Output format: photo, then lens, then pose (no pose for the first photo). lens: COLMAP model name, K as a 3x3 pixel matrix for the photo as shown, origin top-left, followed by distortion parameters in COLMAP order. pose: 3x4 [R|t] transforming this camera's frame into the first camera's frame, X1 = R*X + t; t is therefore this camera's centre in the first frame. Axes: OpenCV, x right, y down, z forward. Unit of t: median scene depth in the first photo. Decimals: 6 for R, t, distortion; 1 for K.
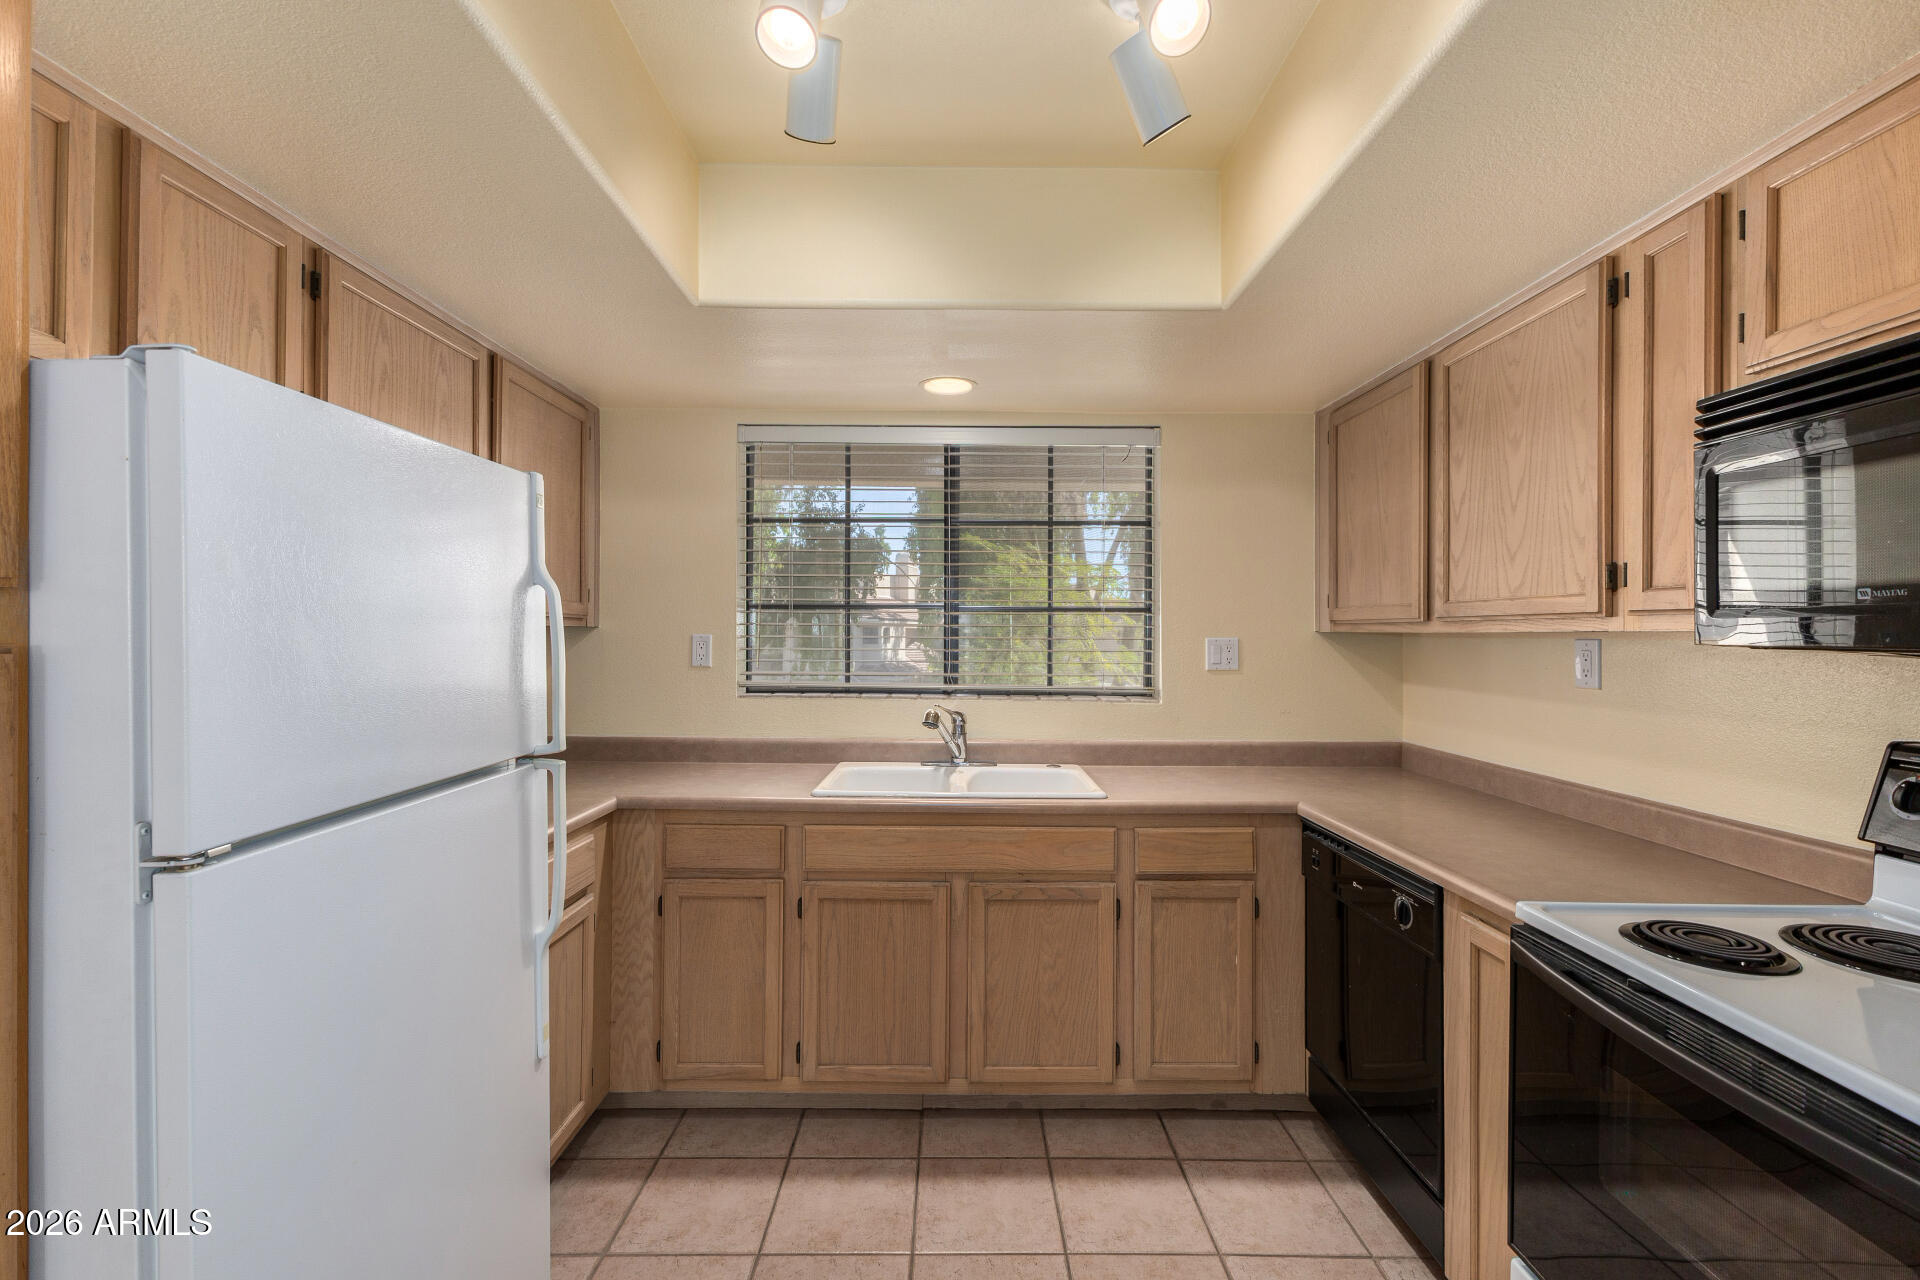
lens RADIAL K [[835.0, 0, 961.1], [0, 835.0, 637.9], [0, 0, 1]] dist [0.013943, -0.000482]
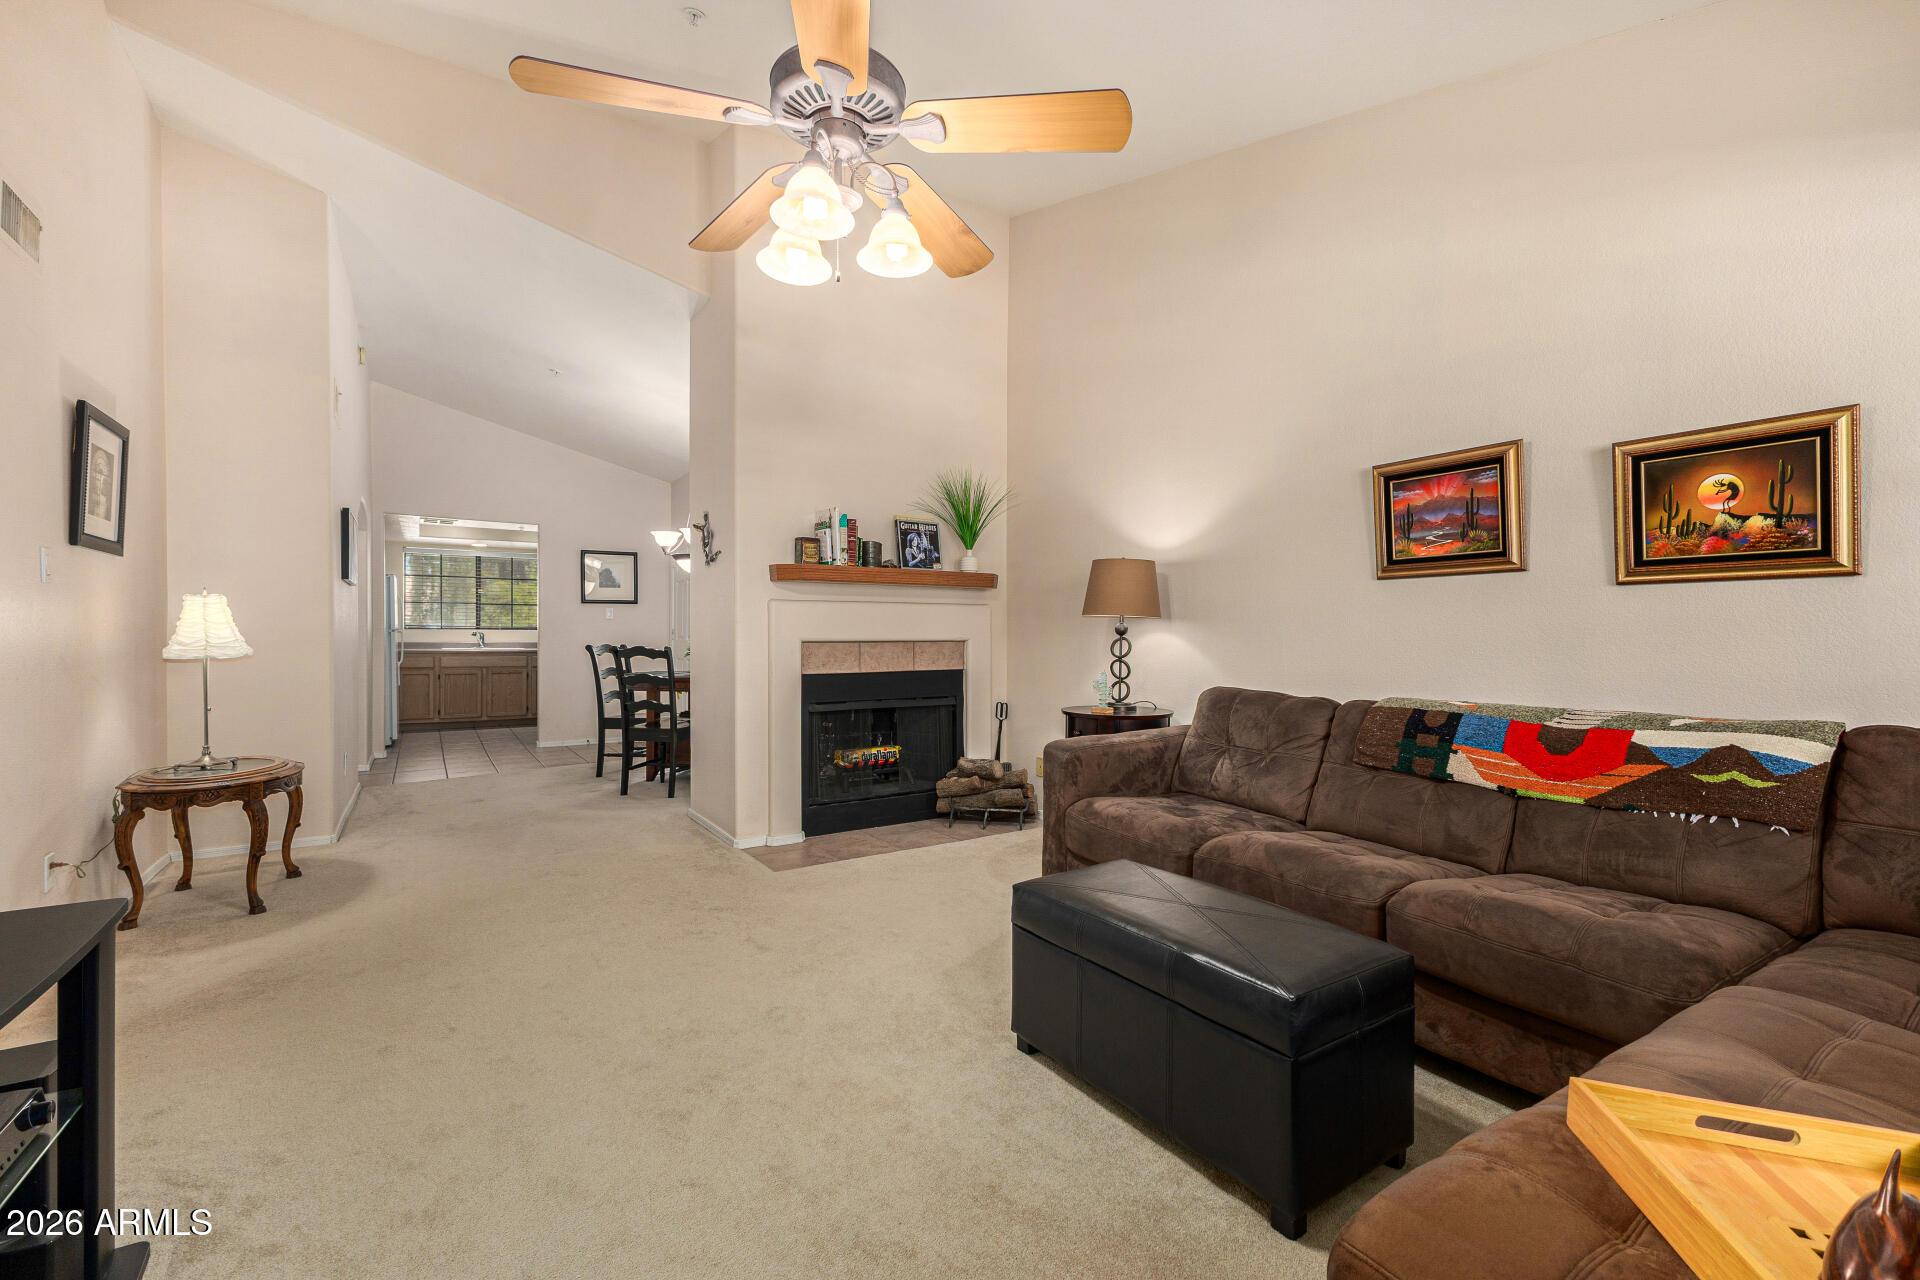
lens RADIAL K [[835.0, 0, 966.9], [0, 835.0, 626.0], [0, 0, 1]] dist [0.013943, -0.000482]
pose [[0.847203, -0.004950, 0.531246, -0.180384], [0.007312, 0.999971, -0.002342, 0.097623], [-0.531219, 0.005869, 0.847214, -3.755732]]
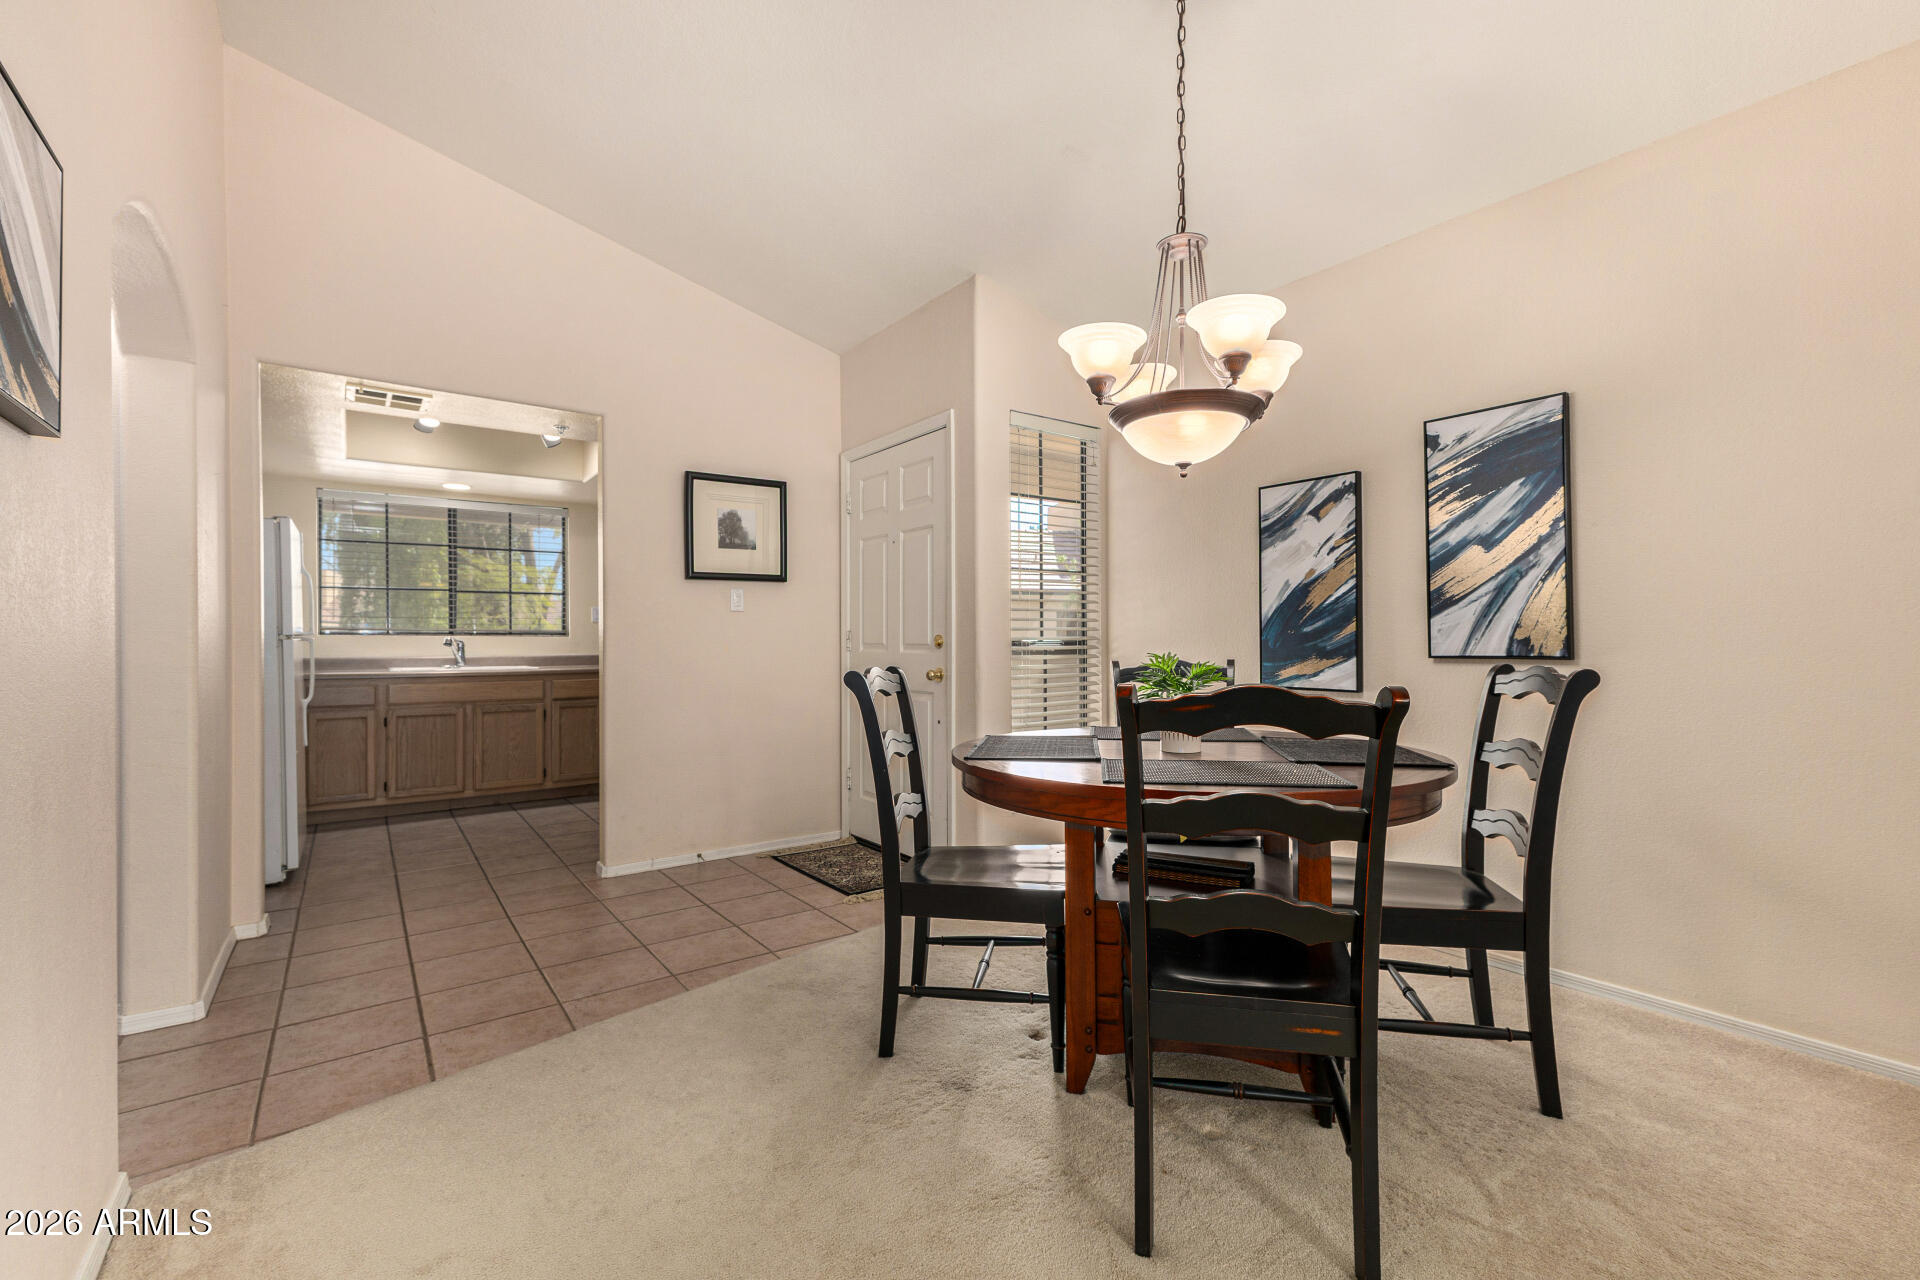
lens RADIAL K [[835.0, 0, 969.4], [0, 835.0, 637.3], [0, 0, 1]] dist [0.013943, -0.000482]
pose [[0.816535, -0.011917, 0.577173, -0.205666], [0.011913, 0.999922, 0.003793, 0.103068], [-0.577173, 0.003778, 0.816613, -1.679371]]
